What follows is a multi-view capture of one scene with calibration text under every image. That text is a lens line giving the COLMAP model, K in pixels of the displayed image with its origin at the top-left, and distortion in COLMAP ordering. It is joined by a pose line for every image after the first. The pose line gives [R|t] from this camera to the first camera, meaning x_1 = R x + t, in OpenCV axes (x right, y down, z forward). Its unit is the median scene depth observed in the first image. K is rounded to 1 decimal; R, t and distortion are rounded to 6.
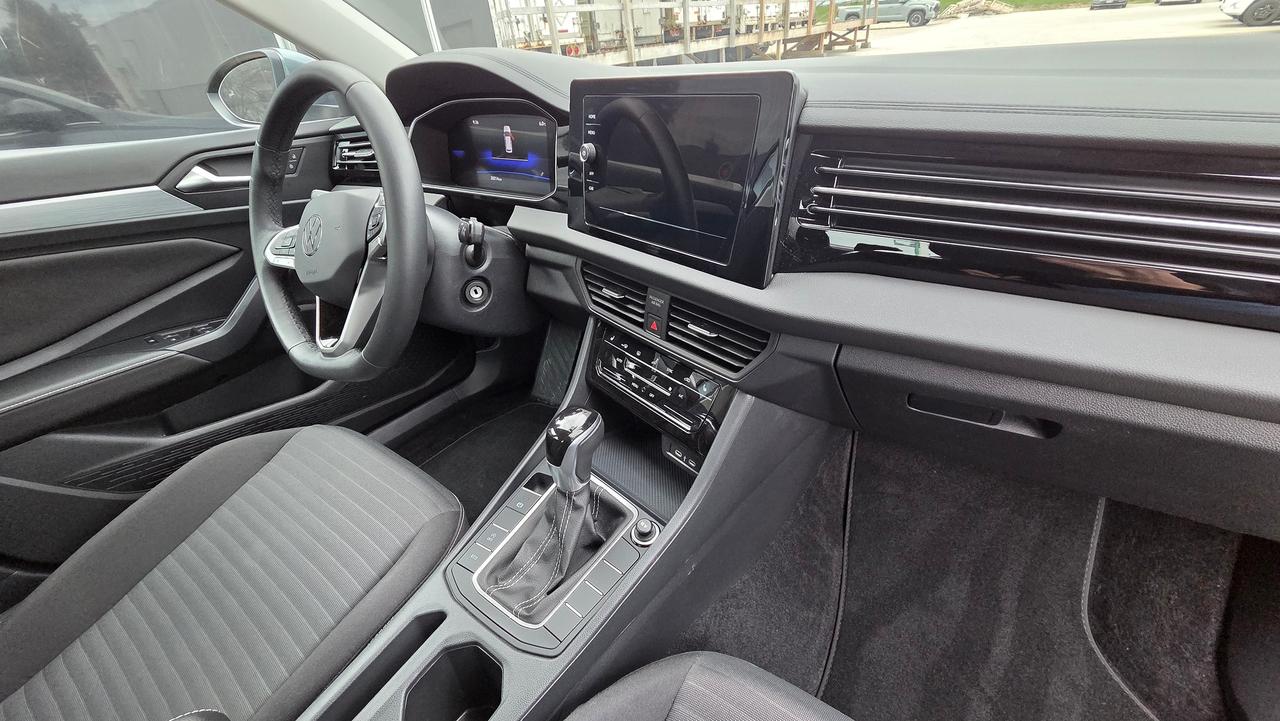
lens RADIAL K [[523.0, 0, 638.7], [0, 523.0, 358.7], [0, 0, 1]] dist [0.005736, -0.000528]
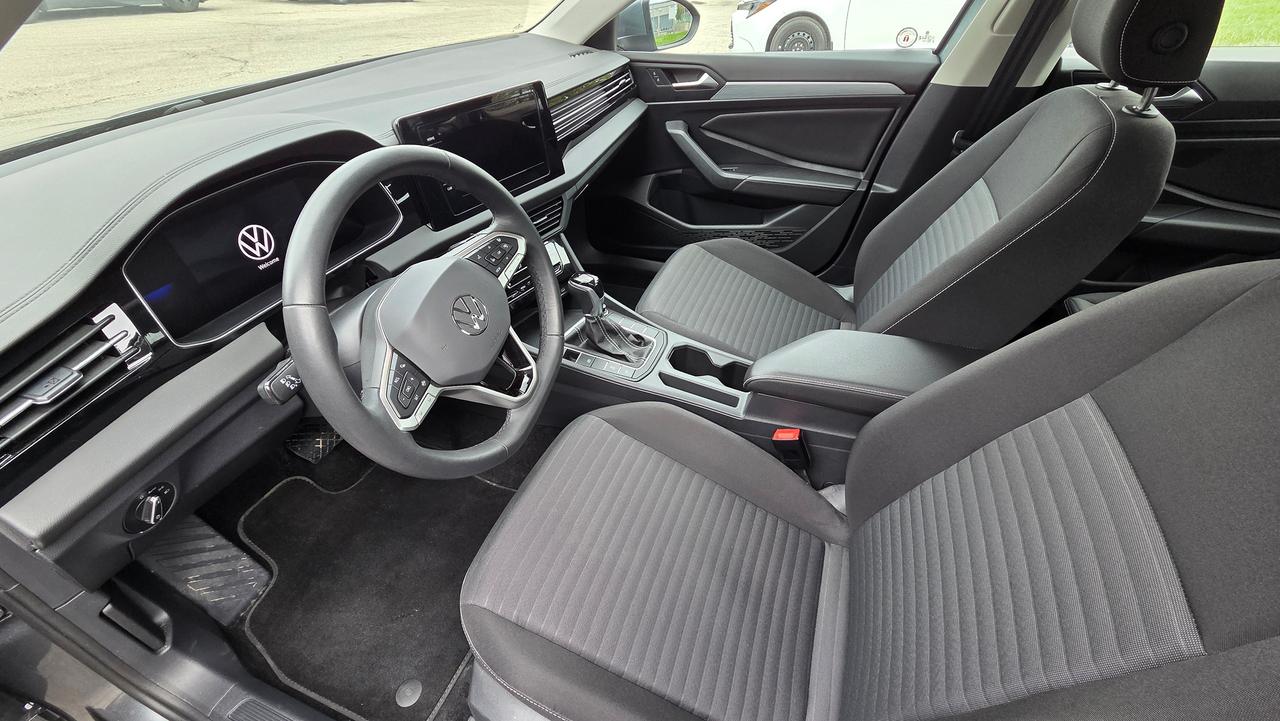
lens RADIAL K [[523.0, 0, 644.4], [0, 523.0, 356.2], [0, 0, 1]] dist [0.005736, -0.000528]
pose [[-0.280571, -0.540699, 0.793048, -1.427140], [0.507245, 0.617906, 0.600745, -0.566444], [-0.814851, 0.570821, 0.100901, 0.634629]]
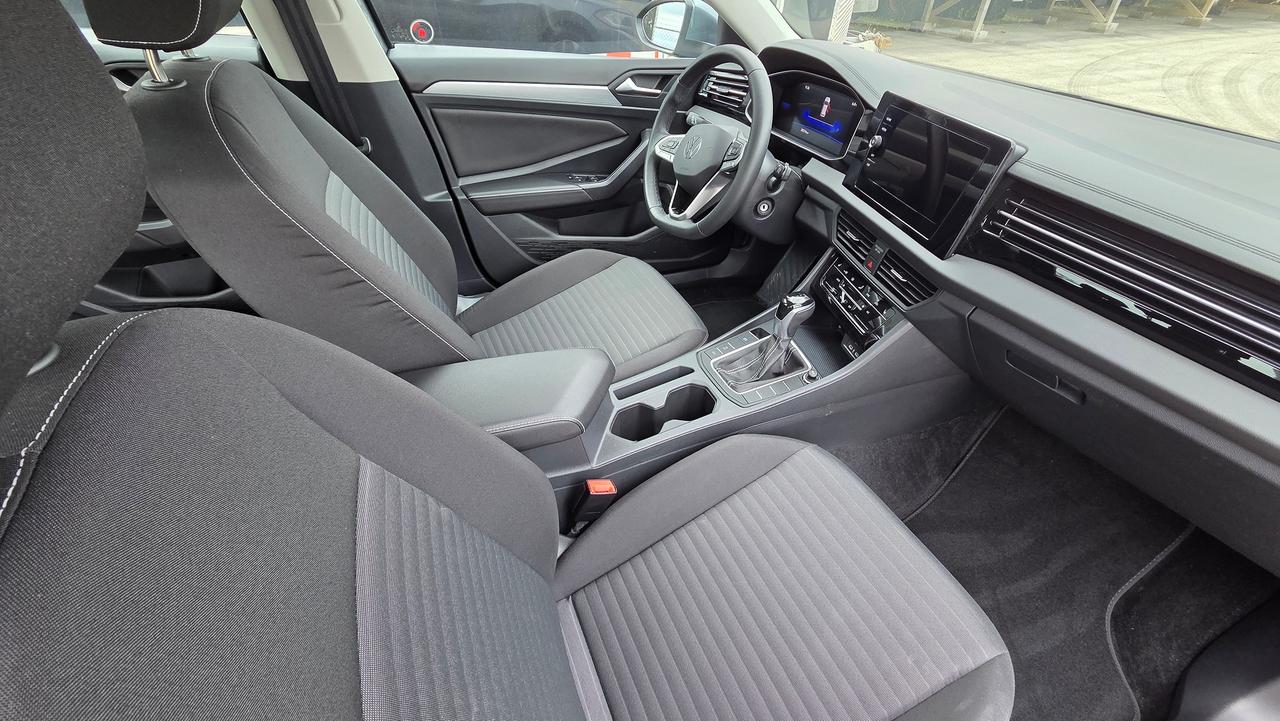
lens RADIAL K [[523.0, 0, 638.7], [0, 523.0, 361.5], [0, 0, 1]] dist [0.005736, -0.000528]
pose [[0.863845, 0.392636, -0.315608, 0.035706], [-0.339374, 0.916589, 0.211397, 0.096354], [0.372285, -0.075505, 0.925042, -0.648106]]
